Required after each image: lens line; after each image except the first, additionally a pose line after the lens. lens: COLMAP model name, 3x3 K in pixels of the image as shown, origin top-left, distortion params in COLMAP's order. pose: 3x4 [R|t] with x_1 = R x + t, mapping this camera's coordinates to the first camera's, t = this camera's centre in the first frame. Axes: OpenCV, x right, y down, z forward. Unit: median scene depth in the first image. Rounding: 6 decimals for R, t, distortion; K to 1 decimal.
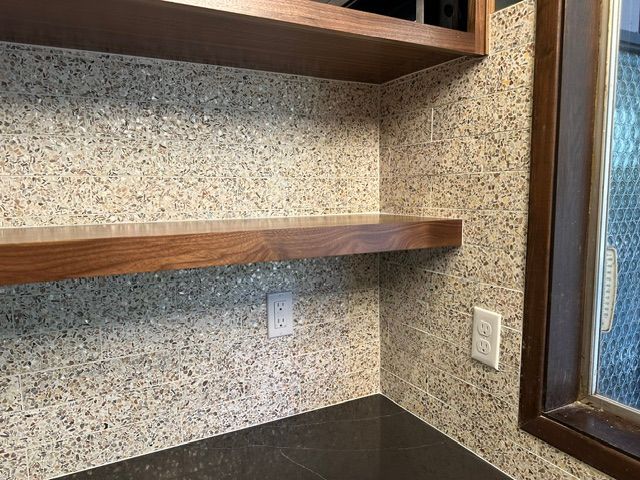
lens RADIAL K [[451.5, 0, 320.0], [0, 451.5, 240.0], [0, 0, 1]] dist [0.035916, -0.058949]
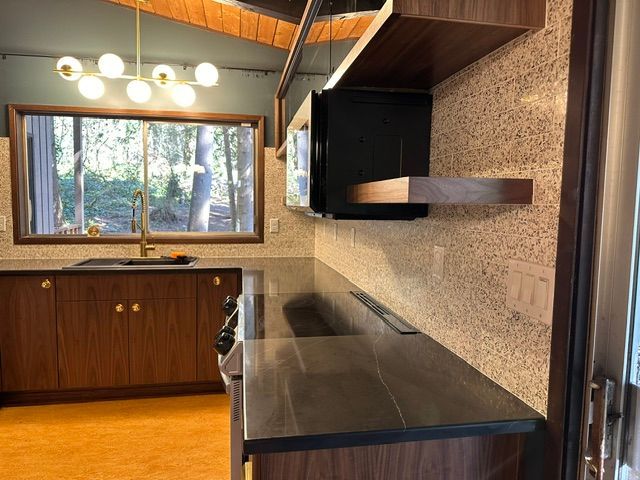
lens RADIAL K [[451.5, 0, 320.0], [0, 451.5, 240.0], [0, 0, 1]] dist [0.035916, -0.058949]
pose [[0.308871, -0.060993, 0.949146, -2.282895], [0.085975, 0.995647, 0.036003, 0.428270], [-0.947210, 0.070483, 0.312770, -2.540081]]
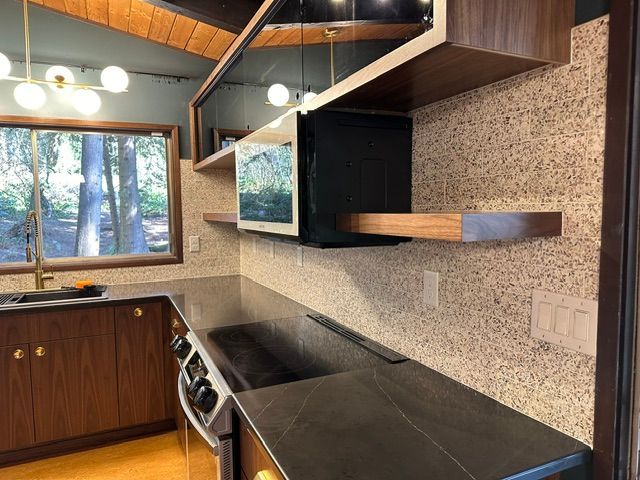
lens RADIAL K [[449.1, 0, 320.0], [0, 449.1, 240.0], [0, 0, 1]] dist [0.043377, -0.060695]
pose [[0.058896, -0.061346, 0.996377, -2.218268], [0.121652, 0.991112, 0.053831, 0.305259], [-0.990824, 0.118041, 0.065836, -2.181781]]
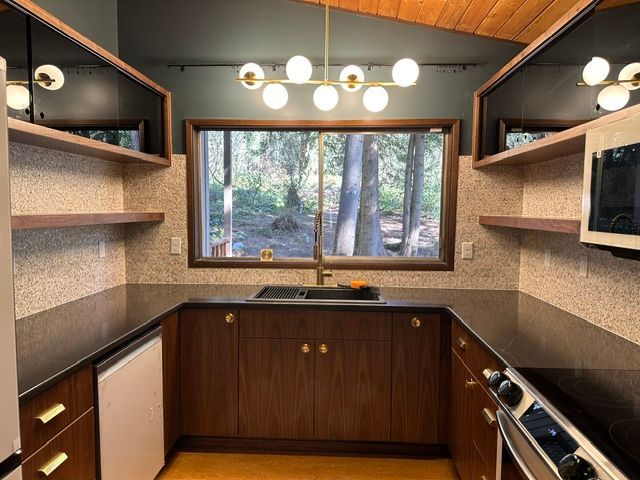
lens RADIAL K [[449.1, 0, 320.0], [0, 449.1, 240.0], [0, 0, 1]] dist [0.043377, -0.060695]
pose [[0.518479, -0.044378, 0.853938, -1.978945], [0.077360, 0.996991, 0.004842, 0.234704], [-0.851584, 0.063551, 0.520352, -1.712995]]
